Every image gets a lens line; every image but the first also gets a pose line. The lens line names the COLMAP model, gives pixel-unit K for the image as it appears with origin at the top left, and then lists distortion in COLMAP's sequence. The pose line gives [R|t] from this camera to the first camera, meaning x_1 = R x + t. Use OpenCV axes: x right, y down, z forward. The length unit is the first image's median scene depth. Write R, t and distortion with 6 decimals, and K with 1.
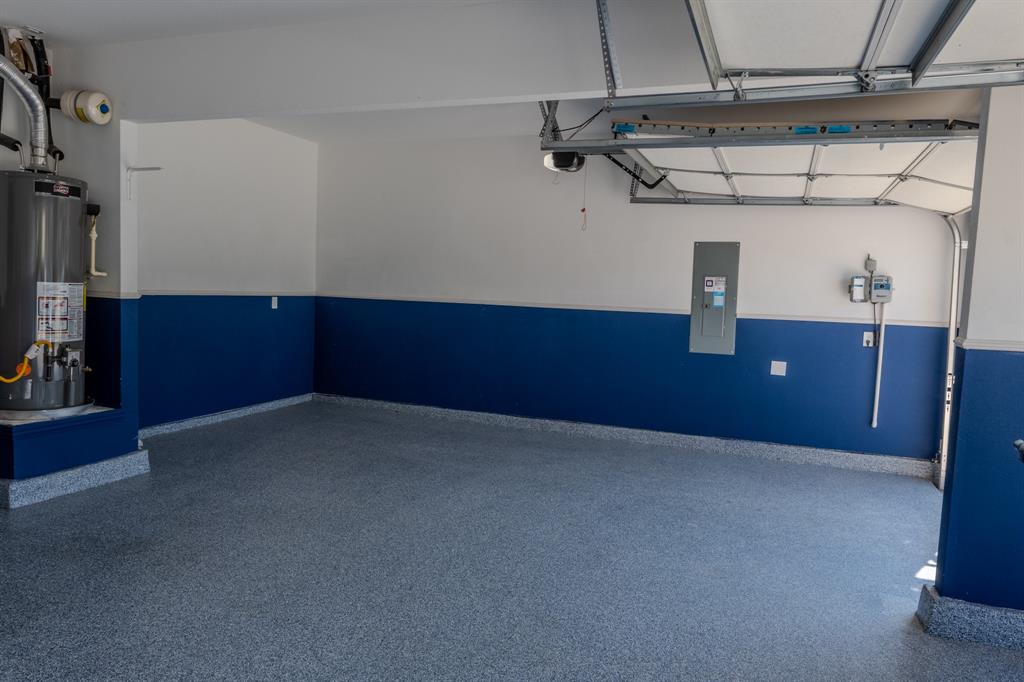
lens RADIAL K [[692.2, 0, 521.9], [0, 692.2, 341.6], [0, 0, 1]] dist [-0.038604, 0.000449]
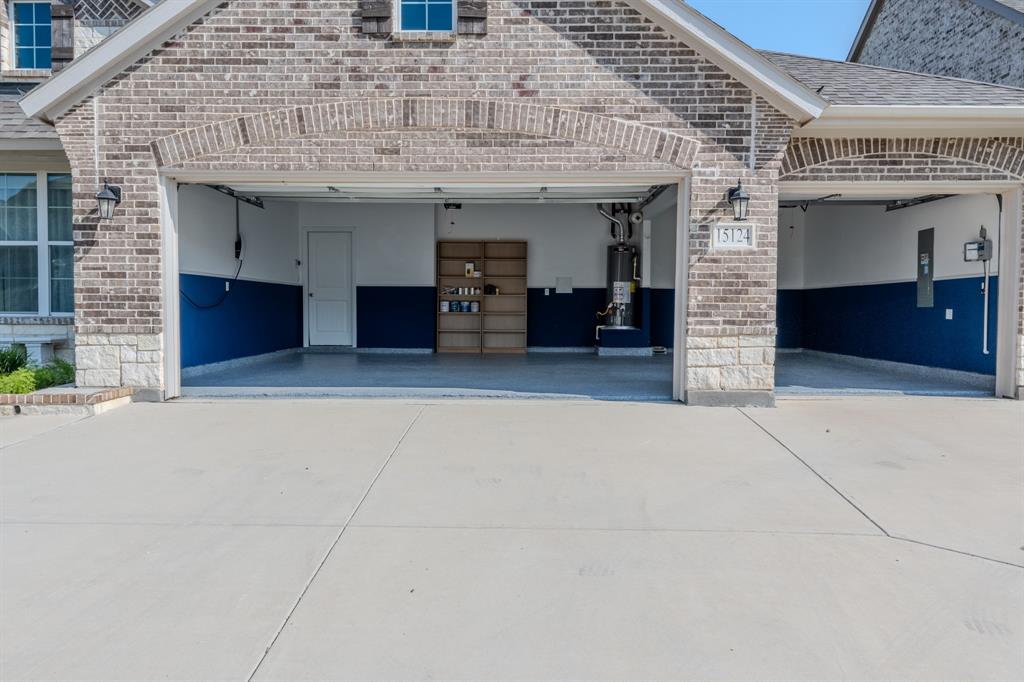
lens RADIAL K [[762.2, 0, 513.2], [0, 762.2, 341.7], [0, 0, 1]] dist [0.006513, 0.003015]
pose [[0.335327, 0.002472, -0.942099, 2.135995], [-0.059196, 0.998076, -0.018451, 0.243416], [0.940240, 0.061956, 0.334828, -0.477112]]
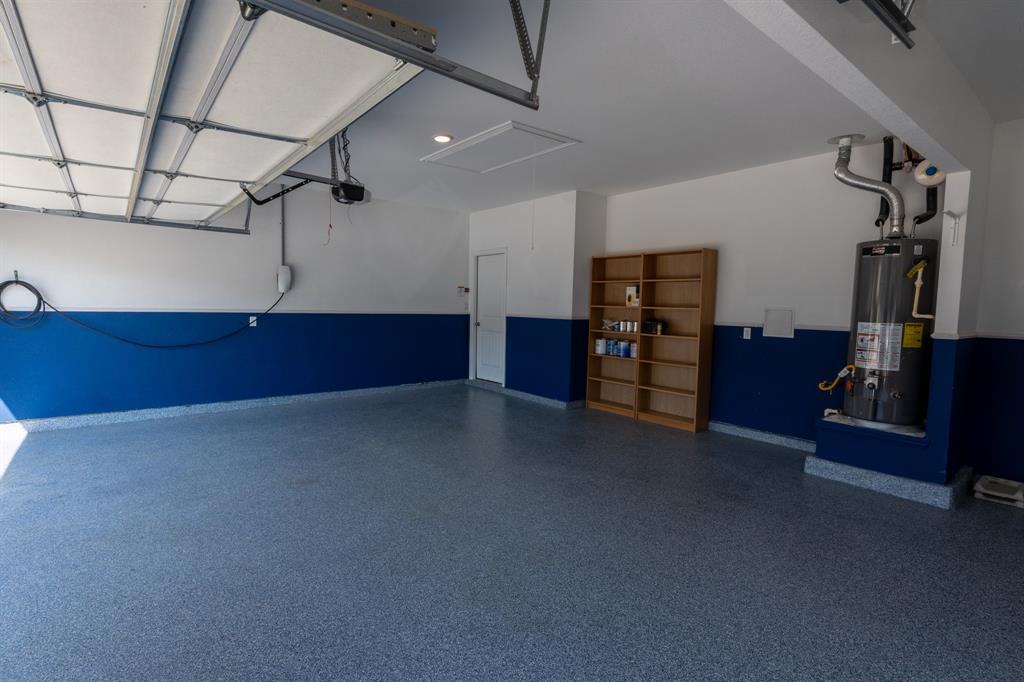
lens RADIAL K [[498.2, 0, 512.2], [0, 498.2, 334.5], [0, 0, 1]] dist [0.003120, 0.000185]
pose [[-0.518709, 0.000795, -0.854950, 0.467208], [-0.103270, 0.992619, 0.063578, -0.052583], [0.848691, 0.121269, -0.514799, 0.877305]]
